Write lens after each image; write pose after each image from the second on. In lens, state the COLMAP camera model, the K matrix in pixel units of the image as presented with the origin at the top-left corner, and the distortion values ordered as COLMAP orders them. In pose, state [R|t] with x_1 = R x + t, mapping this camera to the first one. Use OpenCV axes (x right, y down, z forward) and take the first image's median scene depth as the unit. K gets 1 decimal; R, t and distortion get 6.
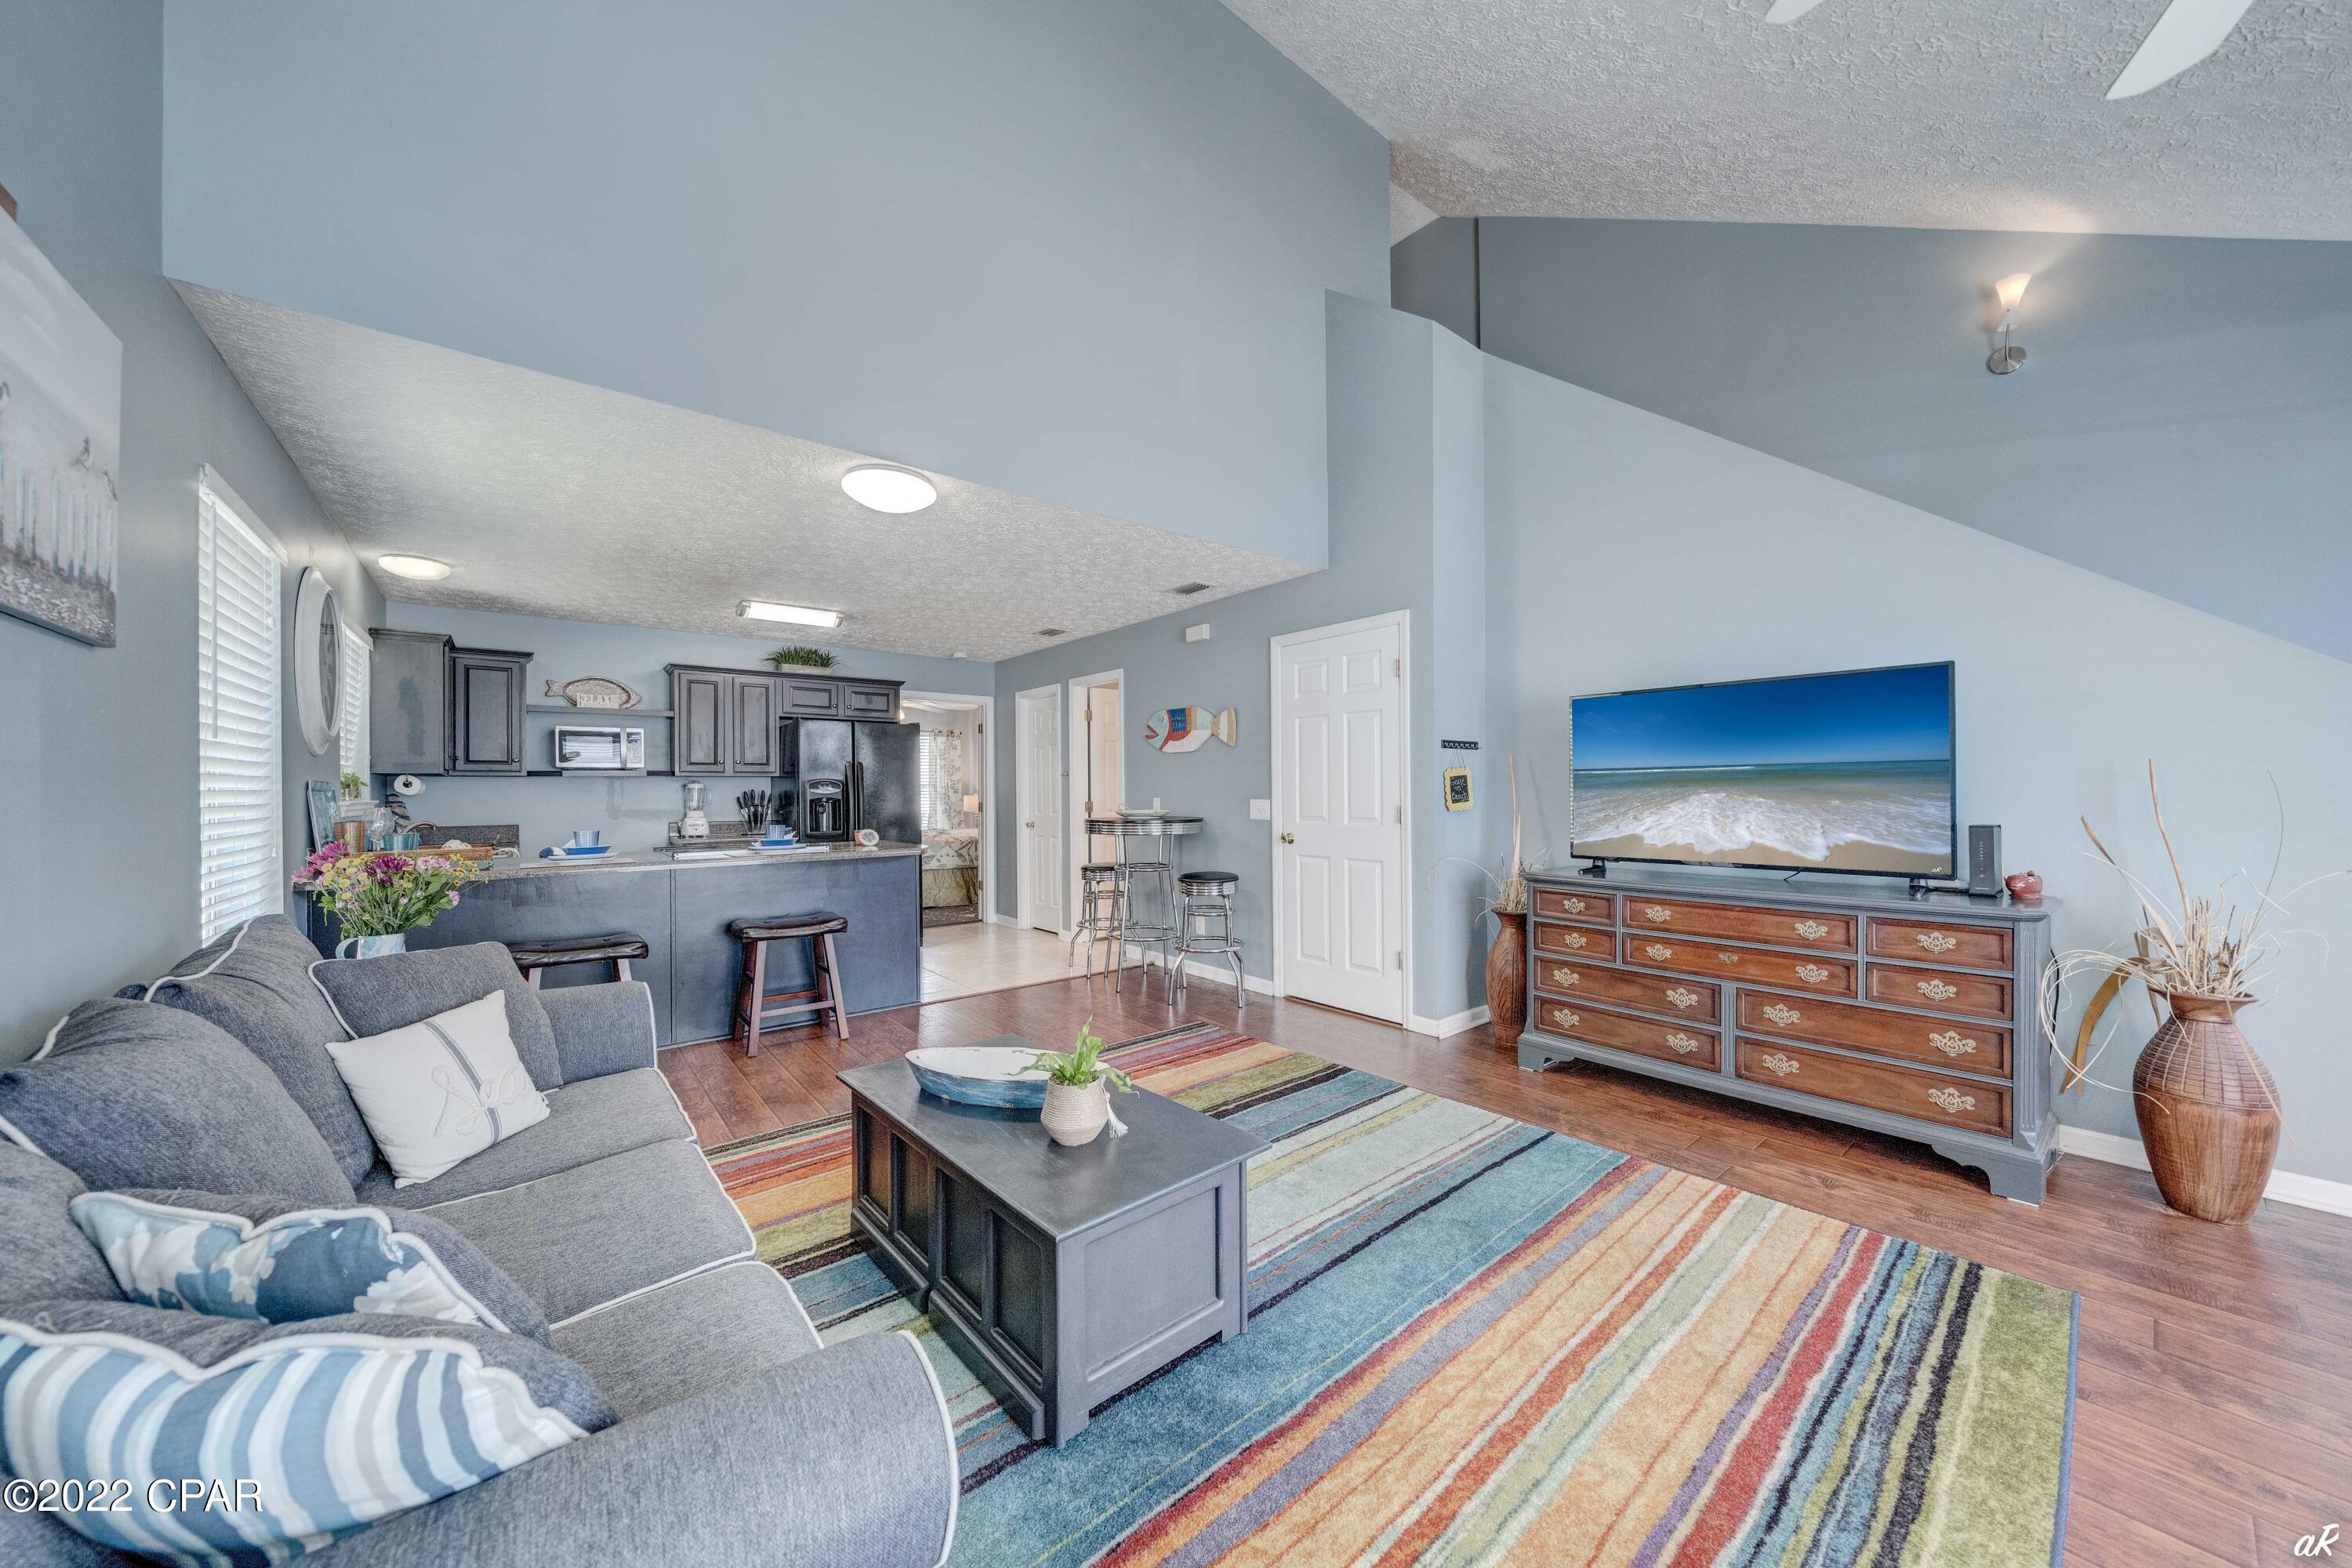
lens RADIAL K [[834.2, 0, 1193.7], [0, 834.2, 791.5], [0, 0, 1]] dist [-0.007575, 0.000080]
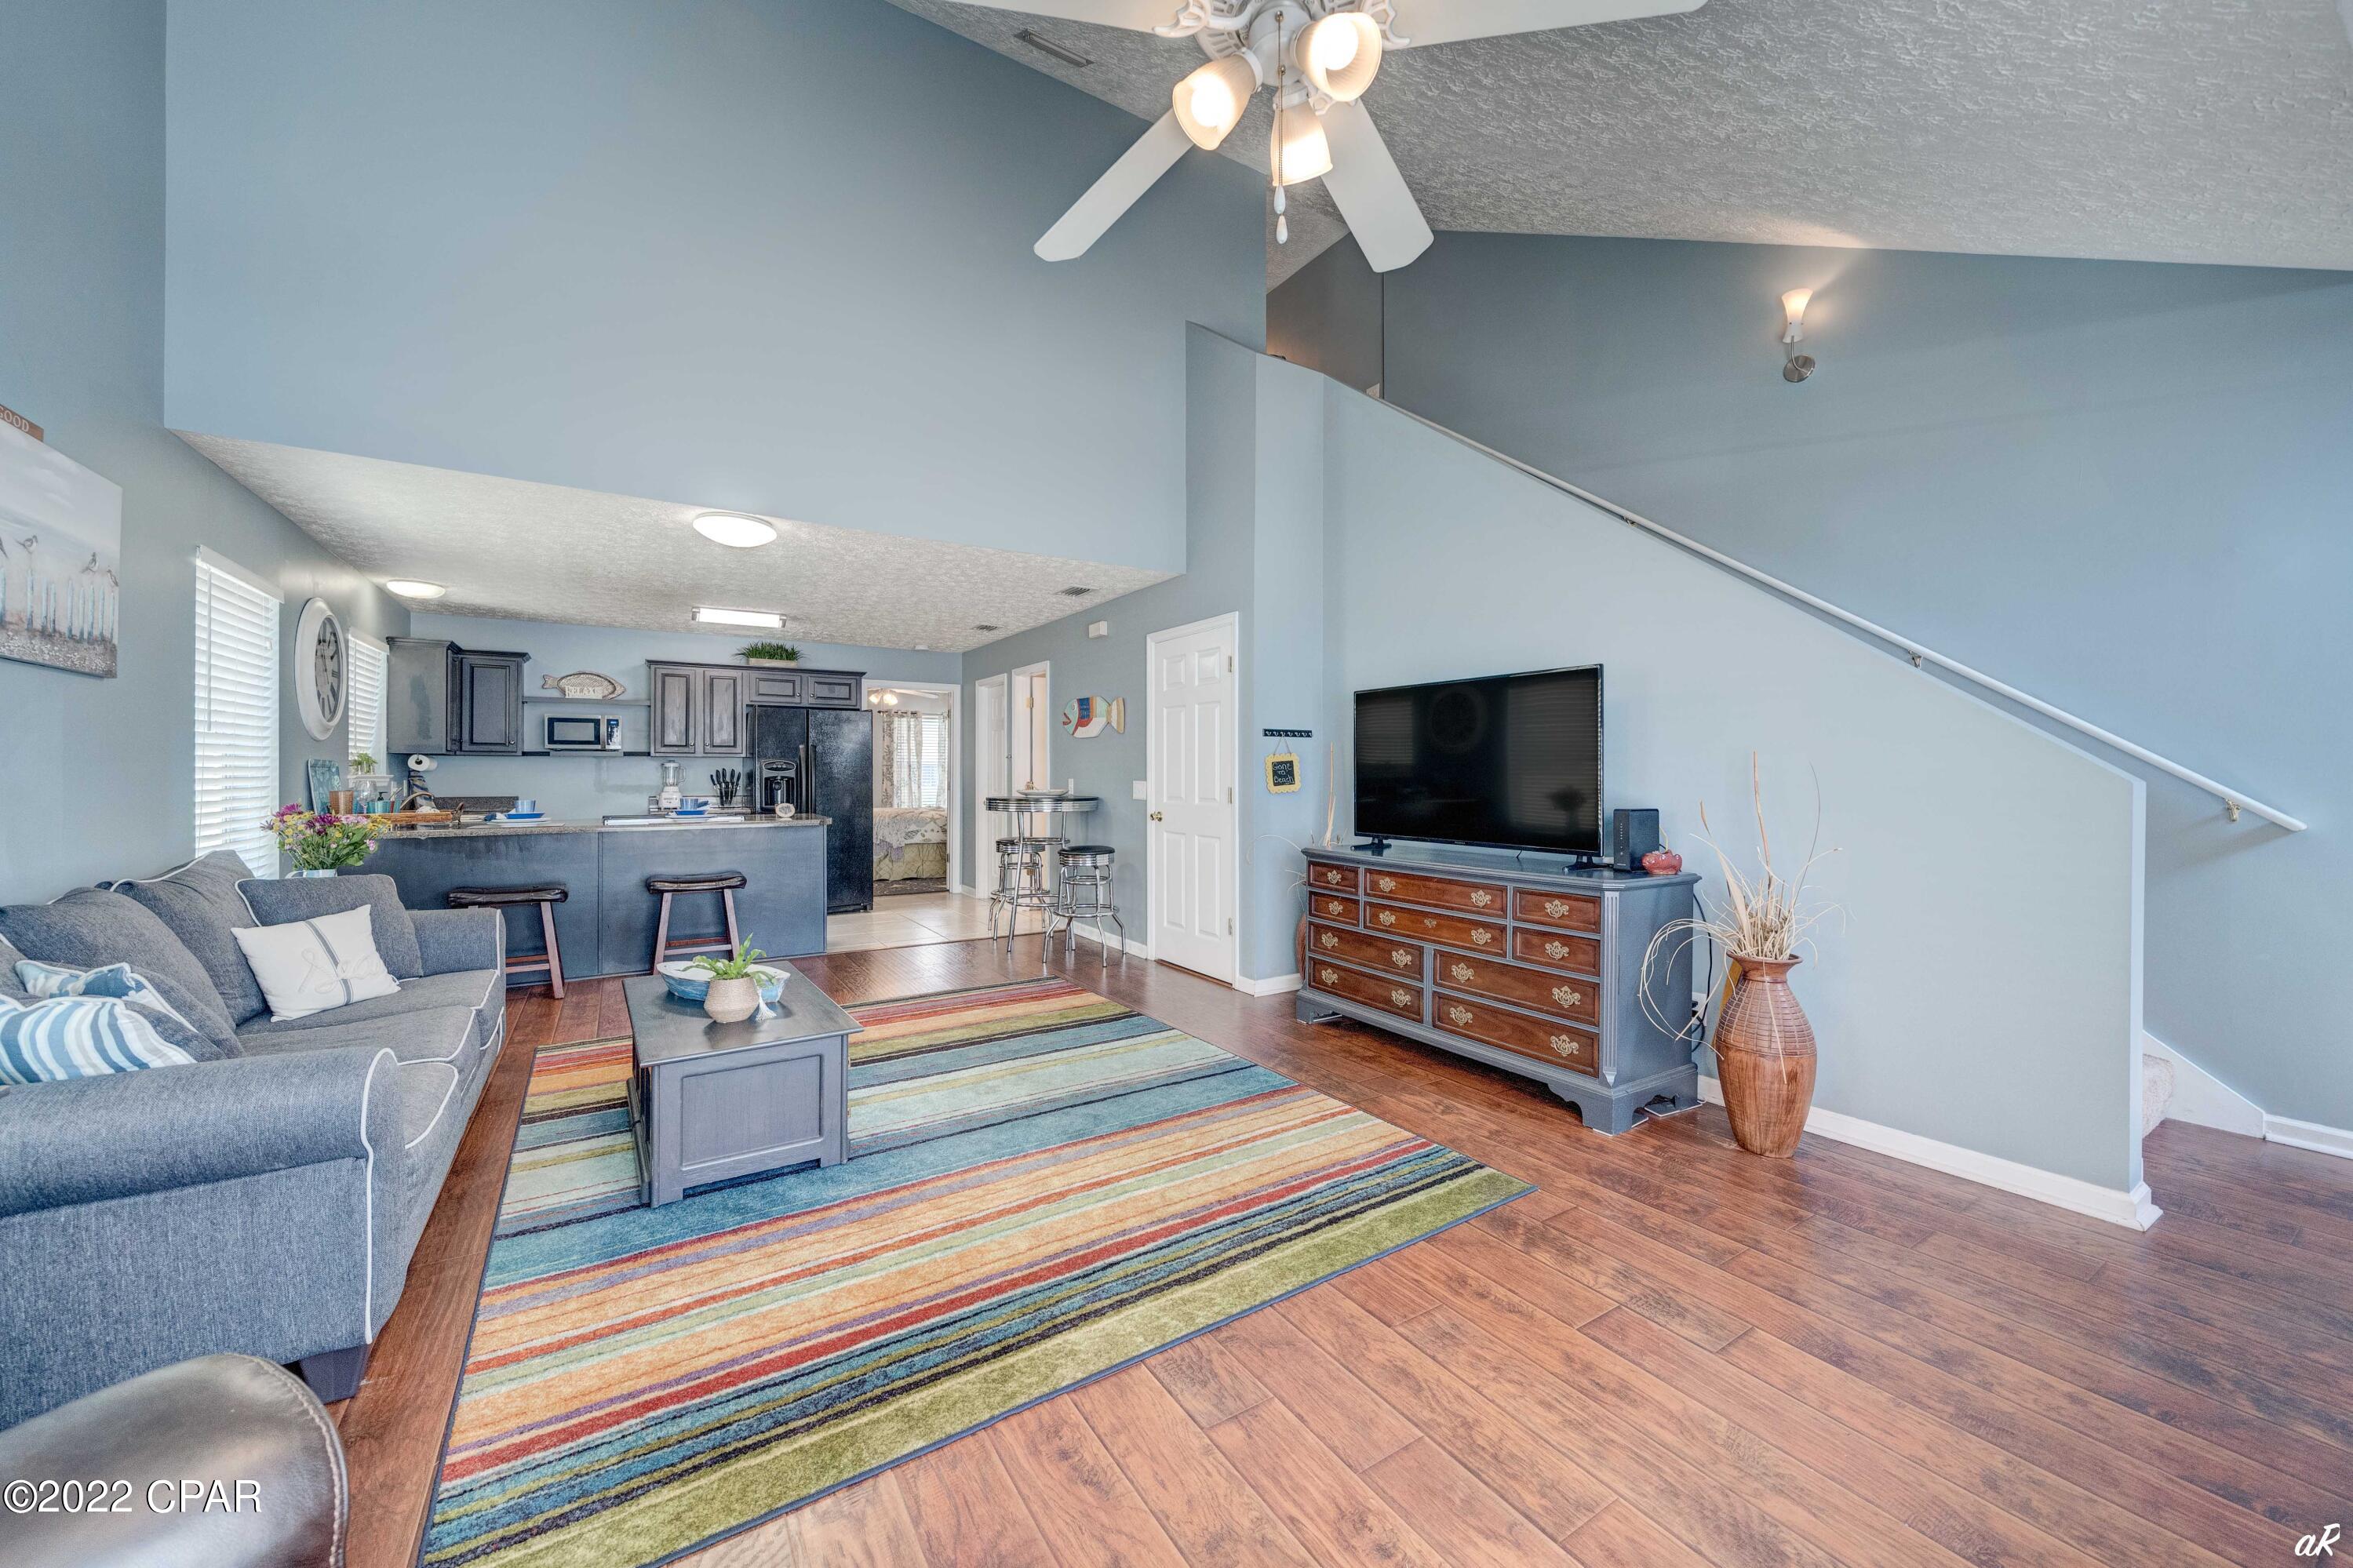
lens RADIAL K [[834.5, 0, 1155.3], [0, 834.5, 774.8], [0, 0, 1]] dist [-0.007575, 0.000080]
pose [[0.995170, 0.008566, -0.097795, 0.400571], [-0.008354, 0.999962, 0.002582, -0.003309], [0.097814, -0.001752, 0.995203, -0.186246]]
